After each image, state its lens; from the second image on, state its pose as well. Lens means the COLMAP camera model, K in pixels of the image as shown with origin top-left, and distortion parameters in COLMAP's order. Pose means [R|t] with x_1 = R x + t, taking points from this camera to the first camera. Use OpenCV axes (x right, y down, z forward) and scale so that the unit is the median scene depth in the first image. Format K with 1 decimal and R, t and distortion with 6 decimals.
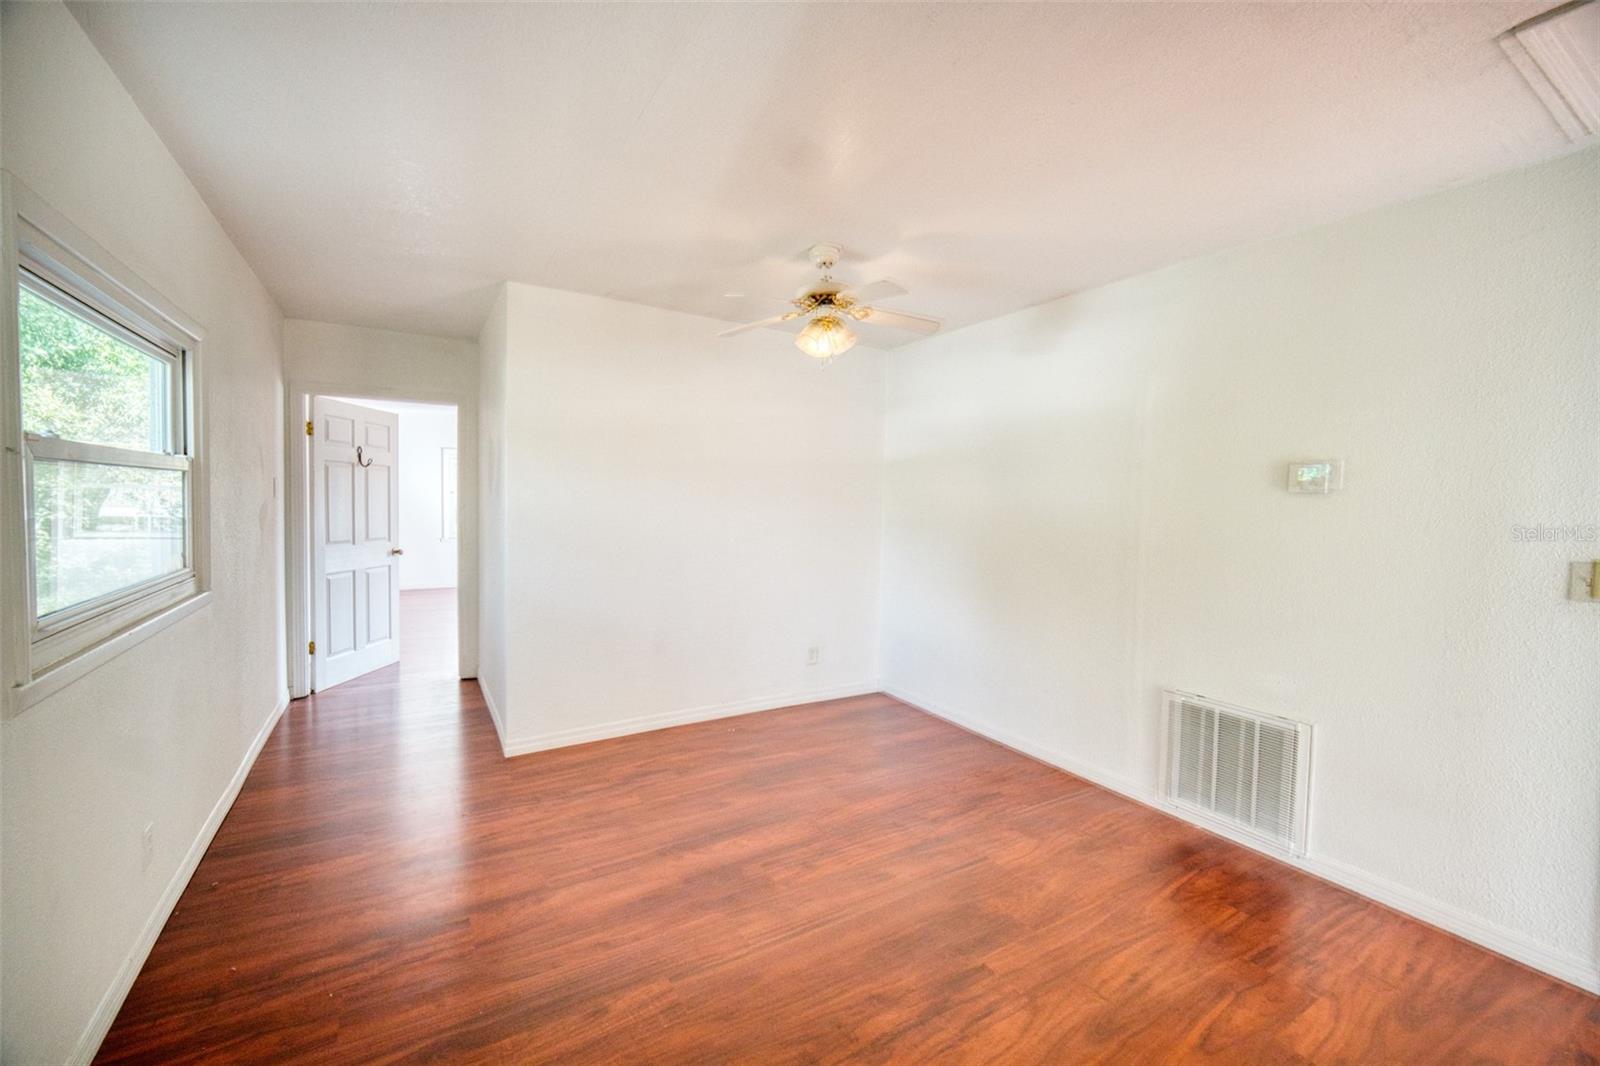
lens RADIAL K [[664.1, 0, 800.0], [0, 664.1, 533.0], [0, 0, 1]] dist [0.001457, 0.000065]
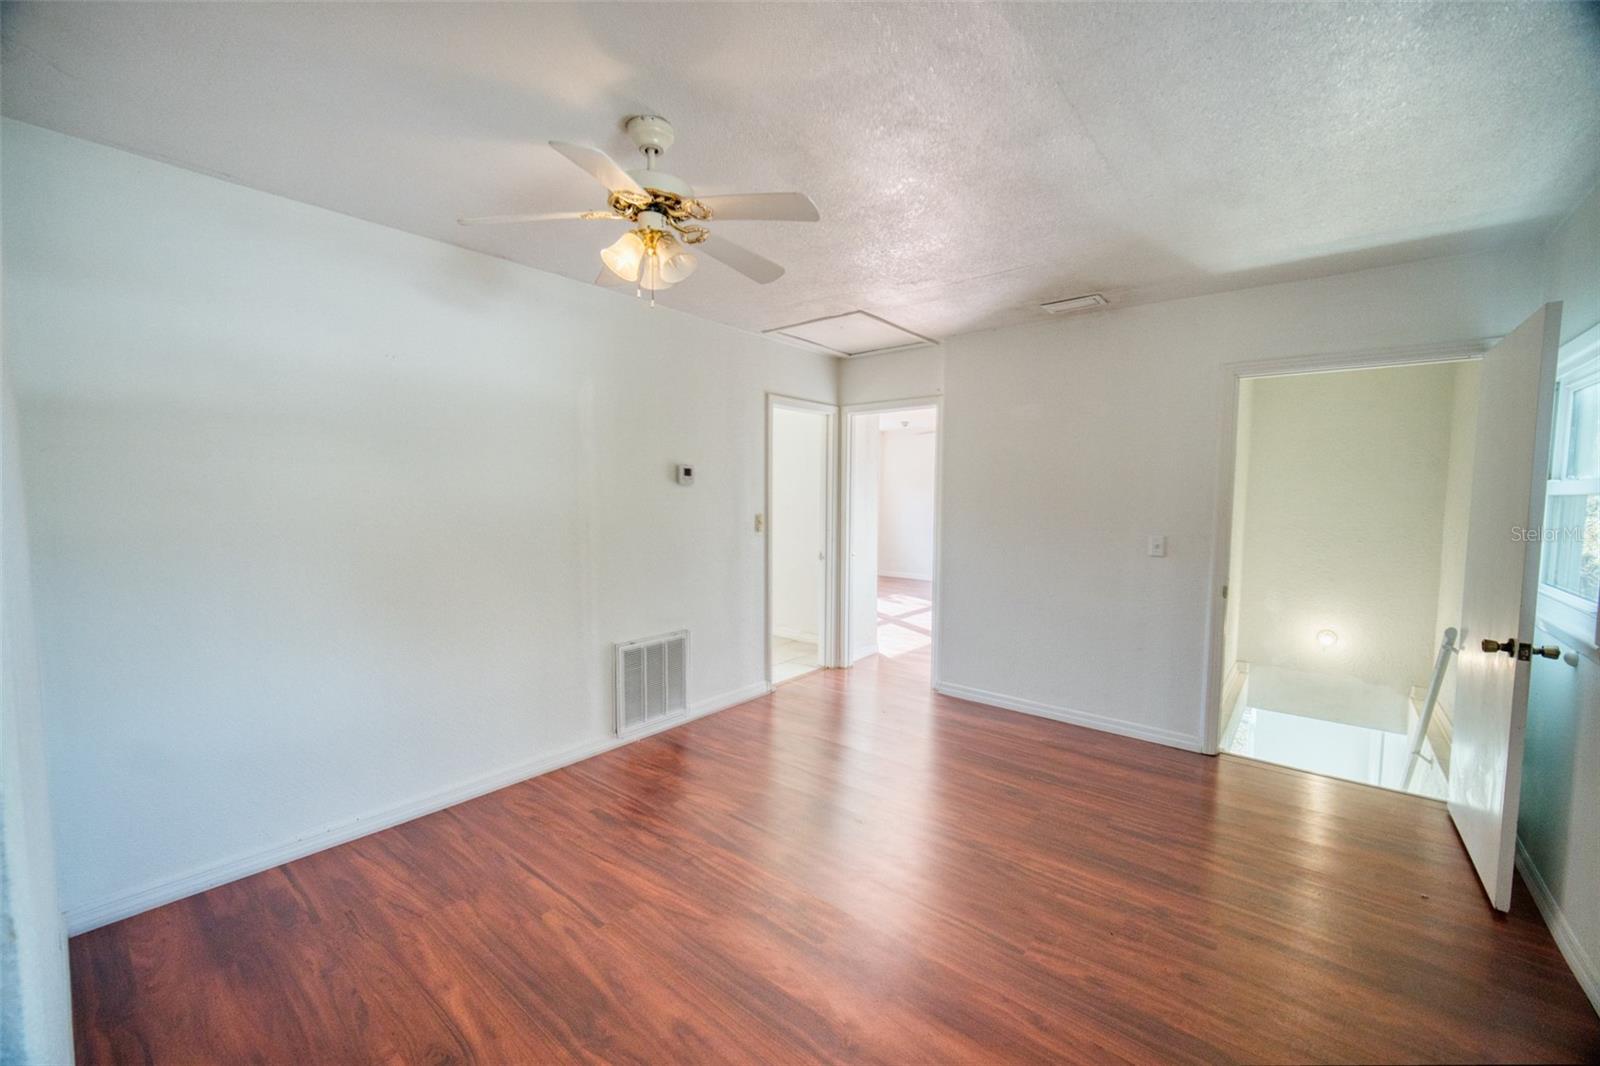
lens RADIAL K [[636.1, 0, 802.0], [0, 636.1, 543.5], [0, 0, 1]] dist [-0.001503, -0.000377]
pose [[-0.339175, -0.097446, 0.935663, -0.663053], [0.032806, 0.992790, 0.115288, -0.076099], [-0.940151, 0.069798, -0.333533, 1.115741]]
